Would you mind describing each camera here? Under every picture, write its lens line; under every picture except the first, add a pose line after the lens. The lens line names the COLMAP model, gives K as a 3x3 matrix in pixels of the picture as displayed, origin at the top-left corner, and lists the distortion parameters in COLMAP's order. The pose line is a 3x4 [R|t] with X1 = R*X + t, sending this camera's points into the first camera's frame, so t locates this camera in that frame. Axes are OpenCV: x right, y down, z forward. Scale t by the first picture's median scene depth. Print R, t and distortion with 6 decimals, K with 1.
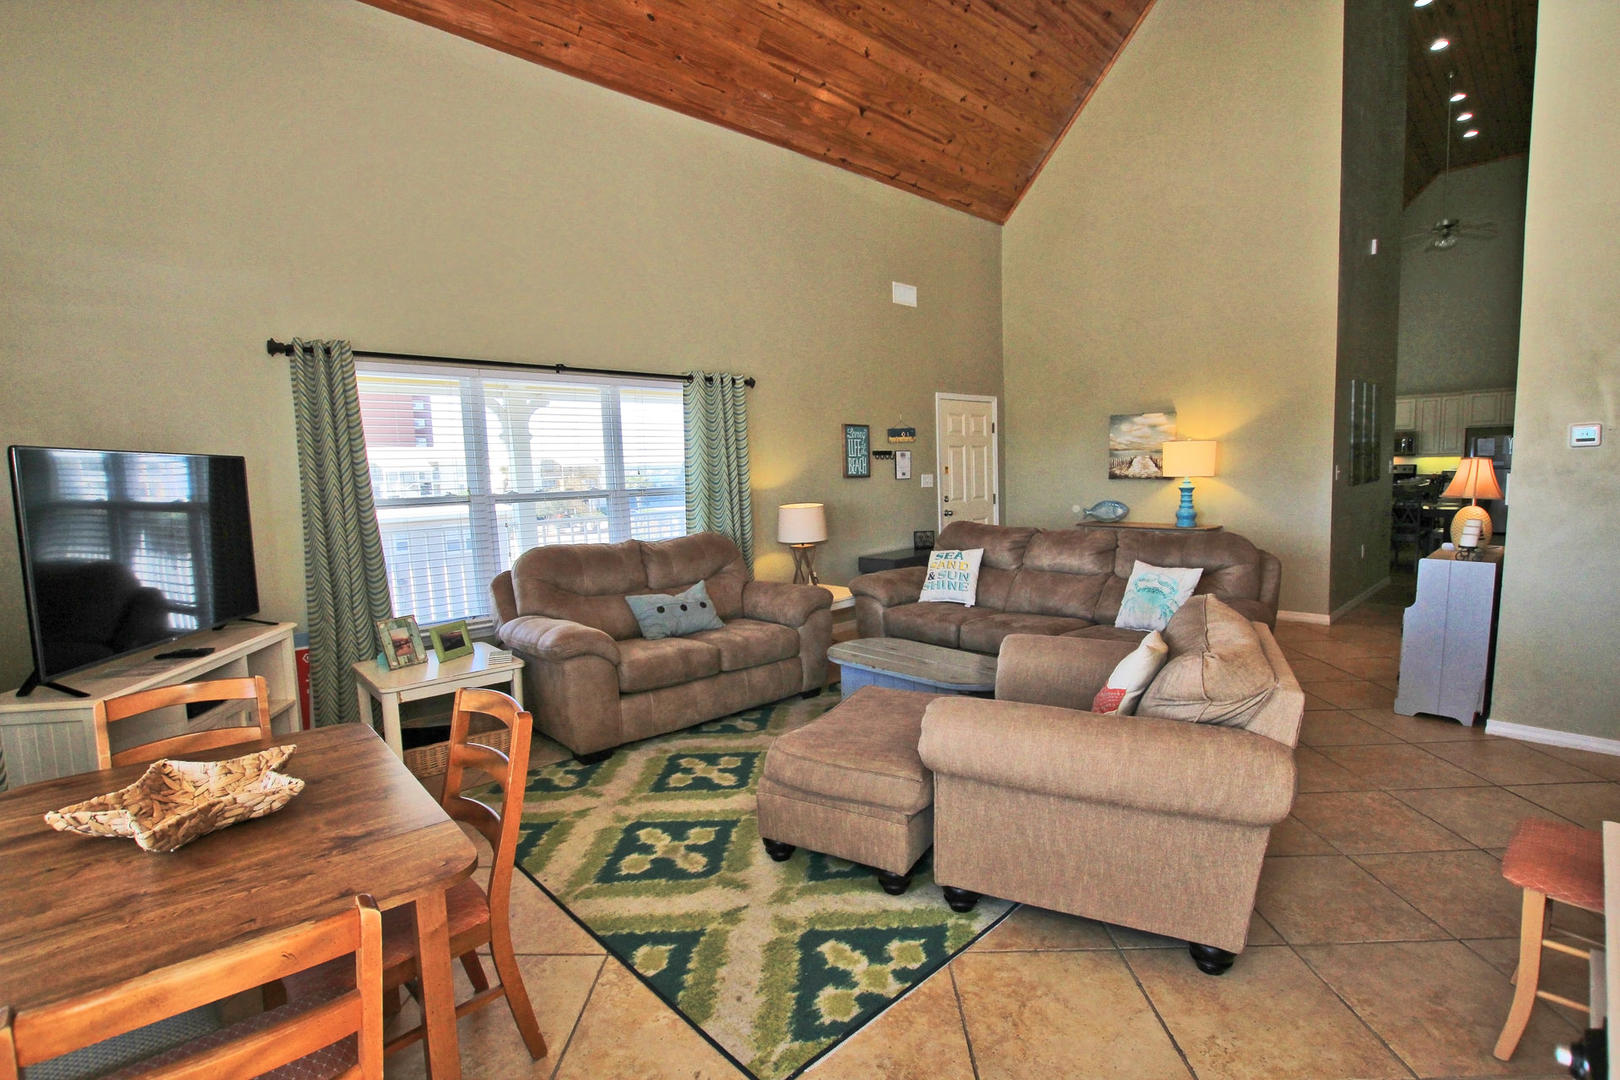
lens RADIAL K [[753.0, 0, 805.0], [0, 753.0, 543.2], [0, 0, 1]] dist [-0.030500, 0.002173]
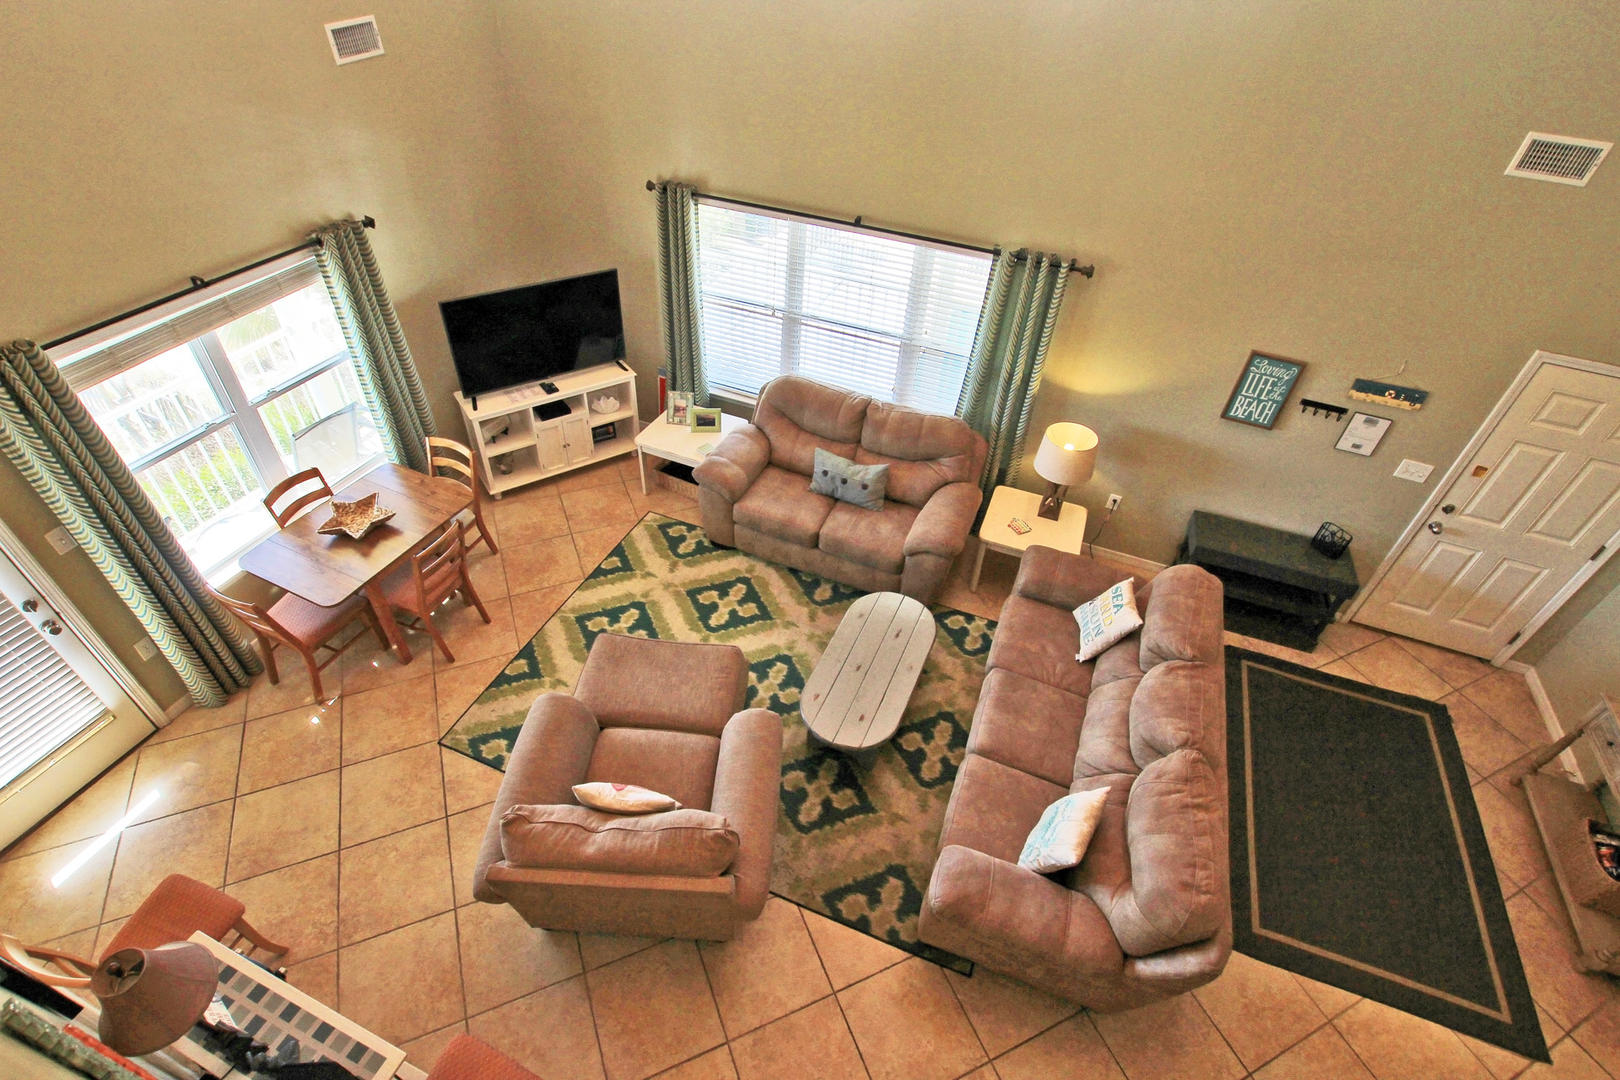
lens RADIAL K [[753.0, 0, 809.4], [0, 753.0, 545.1], [0, 0, 1]] dist [-0.030500, 0.002173]
pose [[0.425076, 0.634999, -0.645048, 0.530060], [-0.157307, 0.753616, 0.638214, -0.483771], [0.891384, -0.169819, 0.420234, 0.379279]]
